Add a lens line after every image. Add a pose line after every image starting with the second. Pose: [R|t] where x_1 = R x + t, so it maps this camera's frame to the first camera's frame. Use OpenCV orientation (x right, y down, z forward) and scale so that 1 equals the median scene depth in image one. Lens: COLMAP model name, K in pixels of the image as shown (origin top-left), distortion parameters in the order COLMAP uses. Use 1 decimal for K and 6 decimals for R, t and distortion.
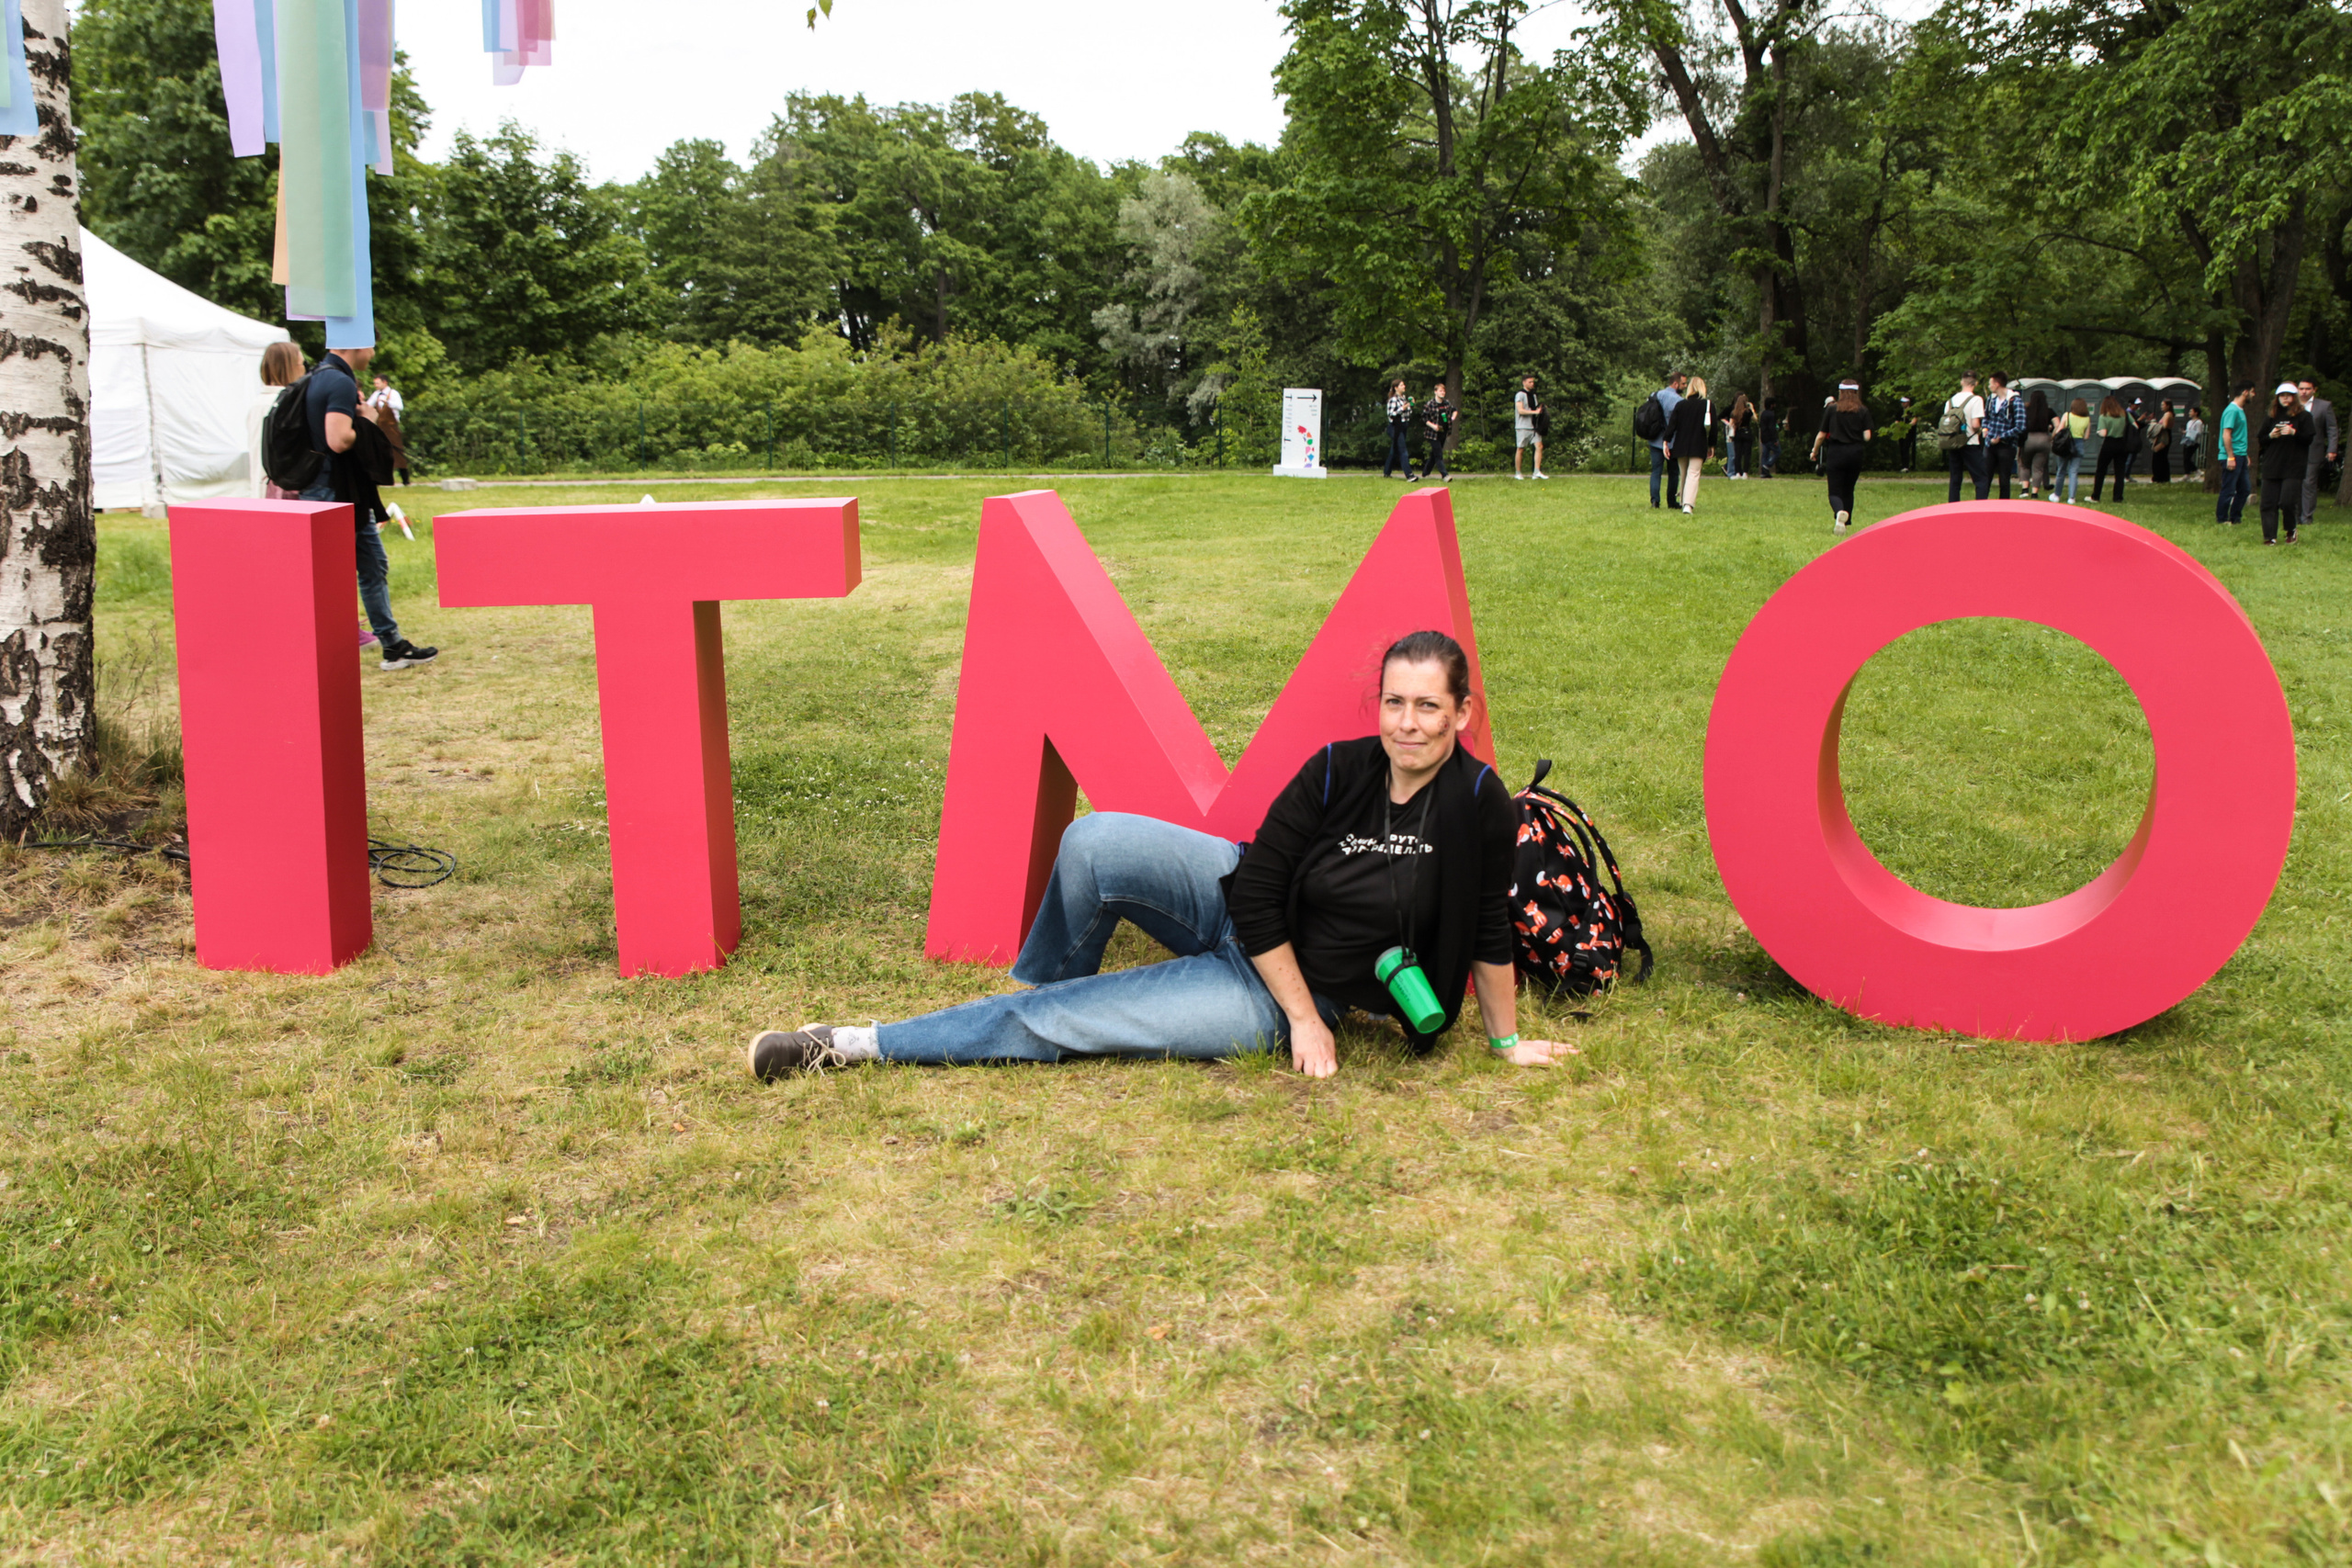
lens RADIAL K [[1984.8, 0, 1176.0], [0, 1984.8, 784.0], [0, 0, 1]] dist [-0.139779, 0.149387]
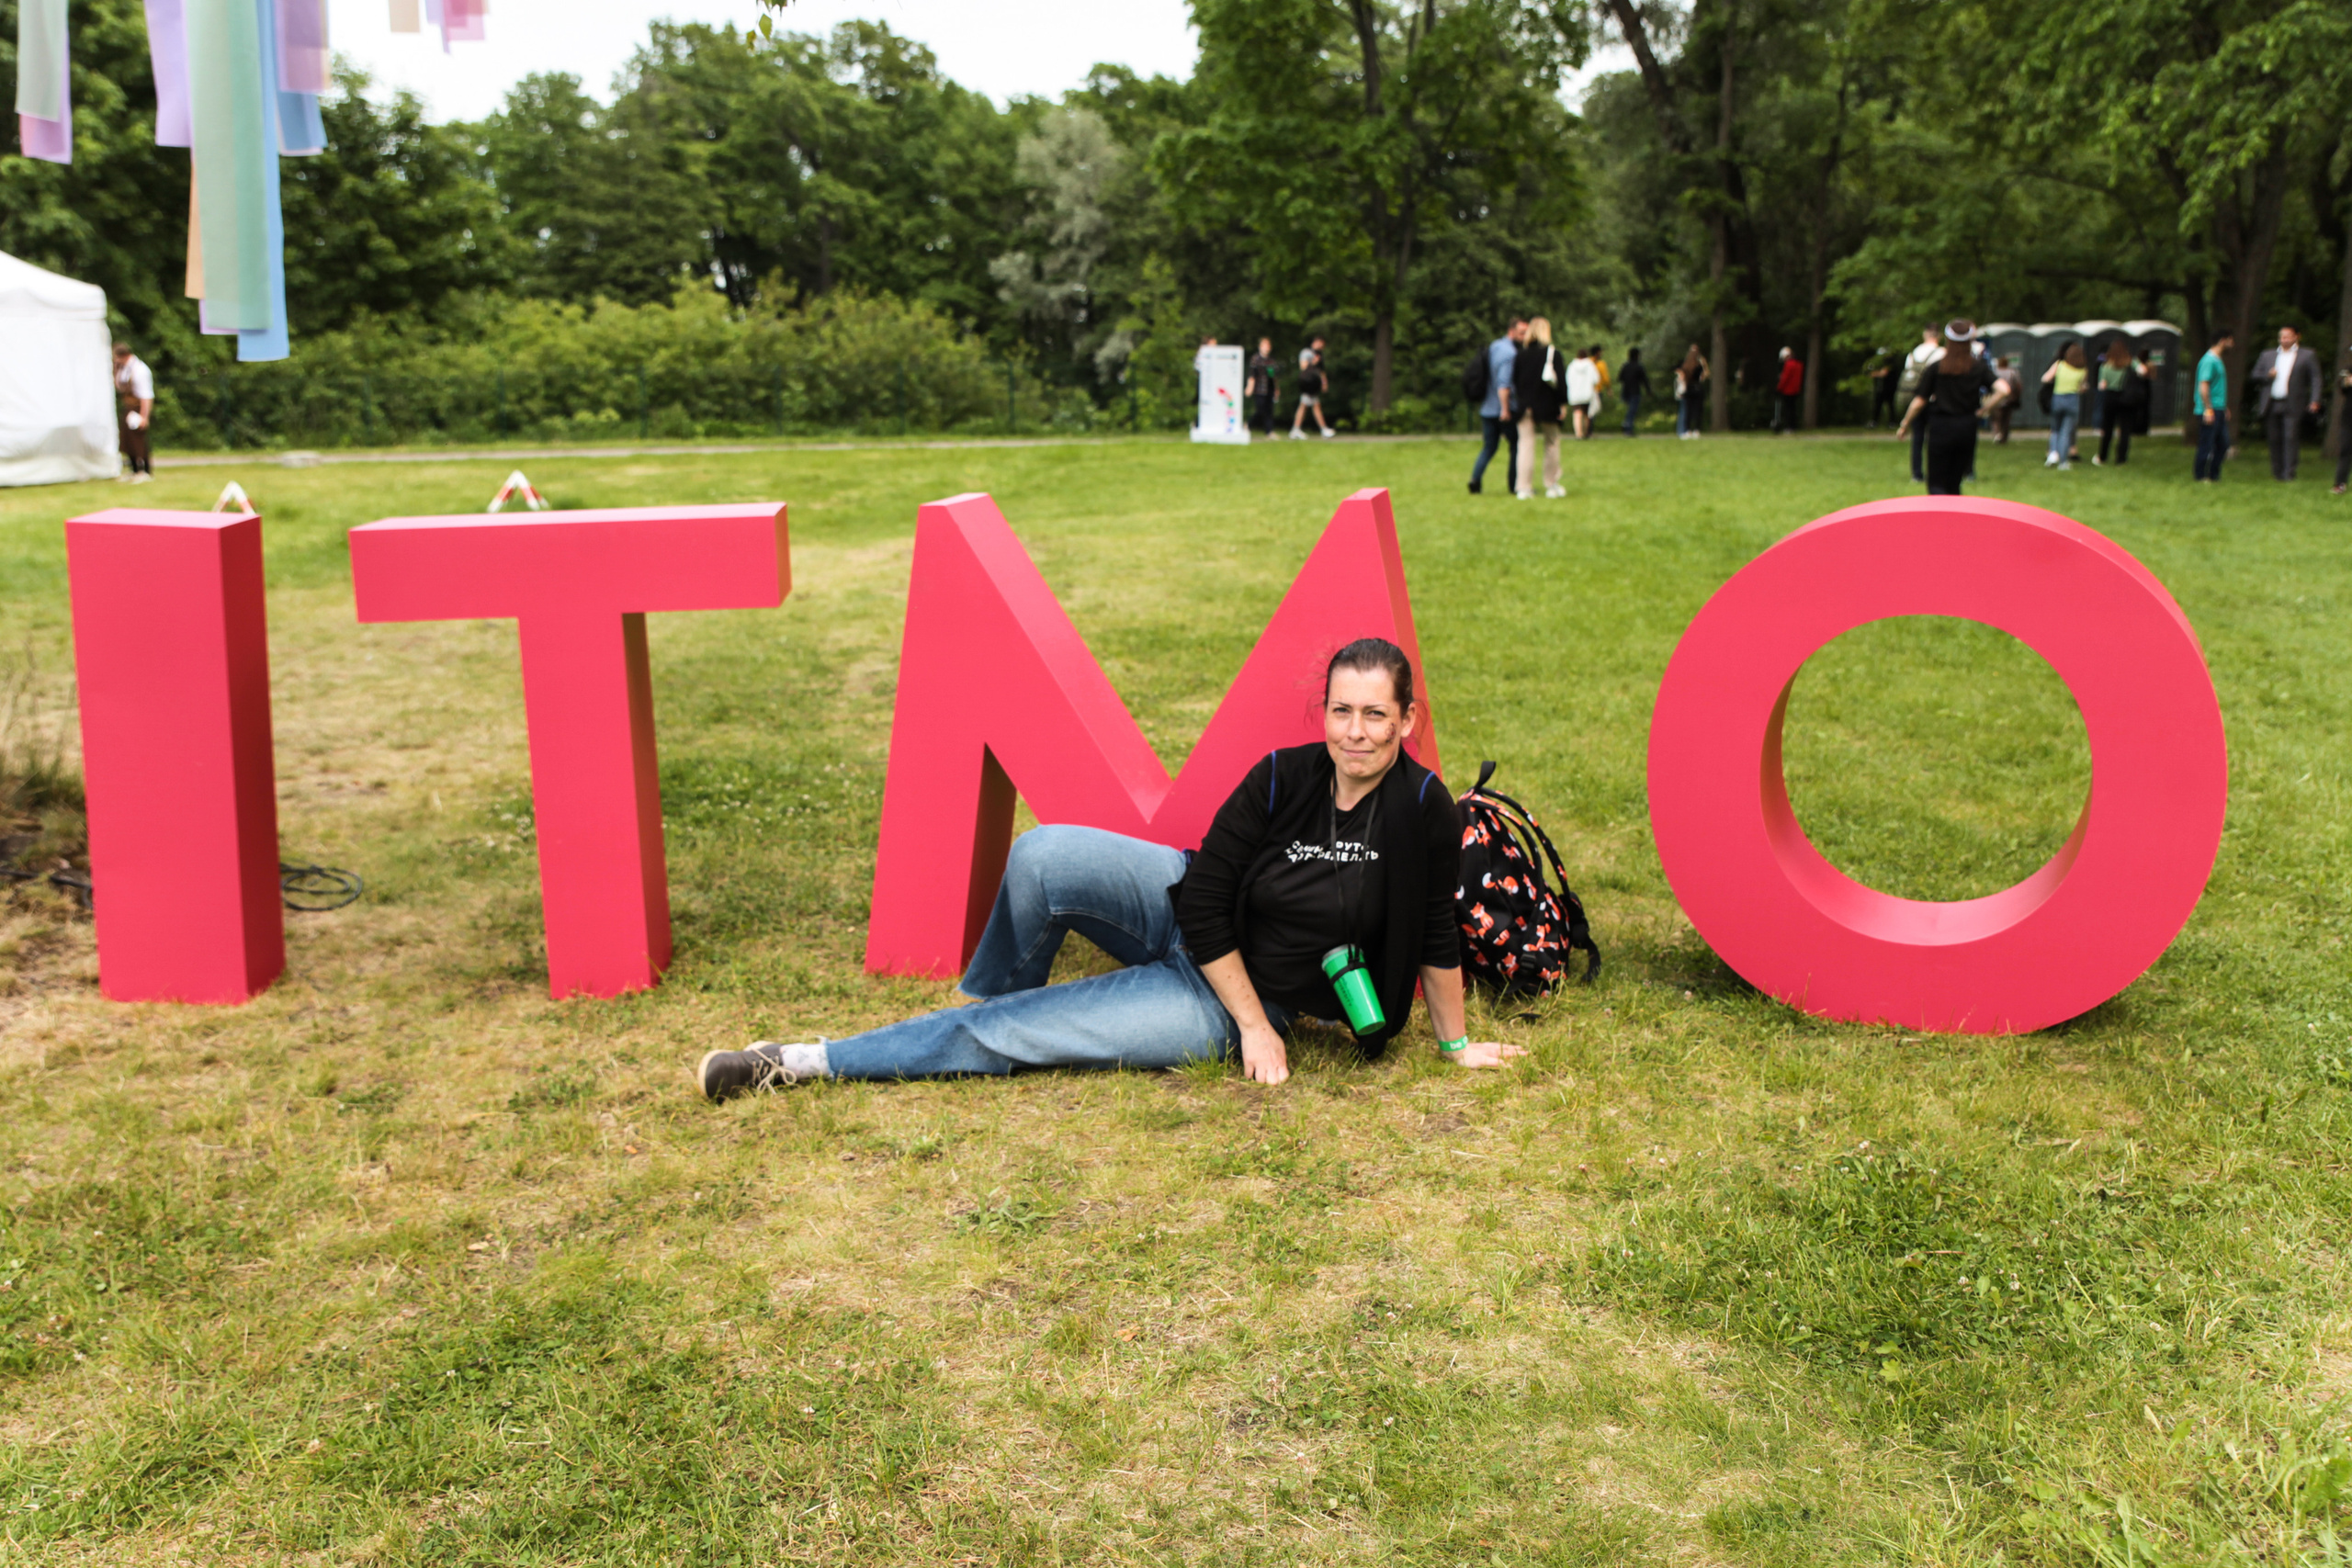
lens RADIAL K [[2187.1, 0, 1176.0], [0, 2187.1, 784.0], [0, 0, 1]] dist [-0.115387, 0.178763]
pose [[0.998924, -0.017725, 0.042854, -0.019231], [0.017380, 0.999814, 0.008419, -0.013316], [-0.042995, -0.007665, 0.999046, -0.097514]]
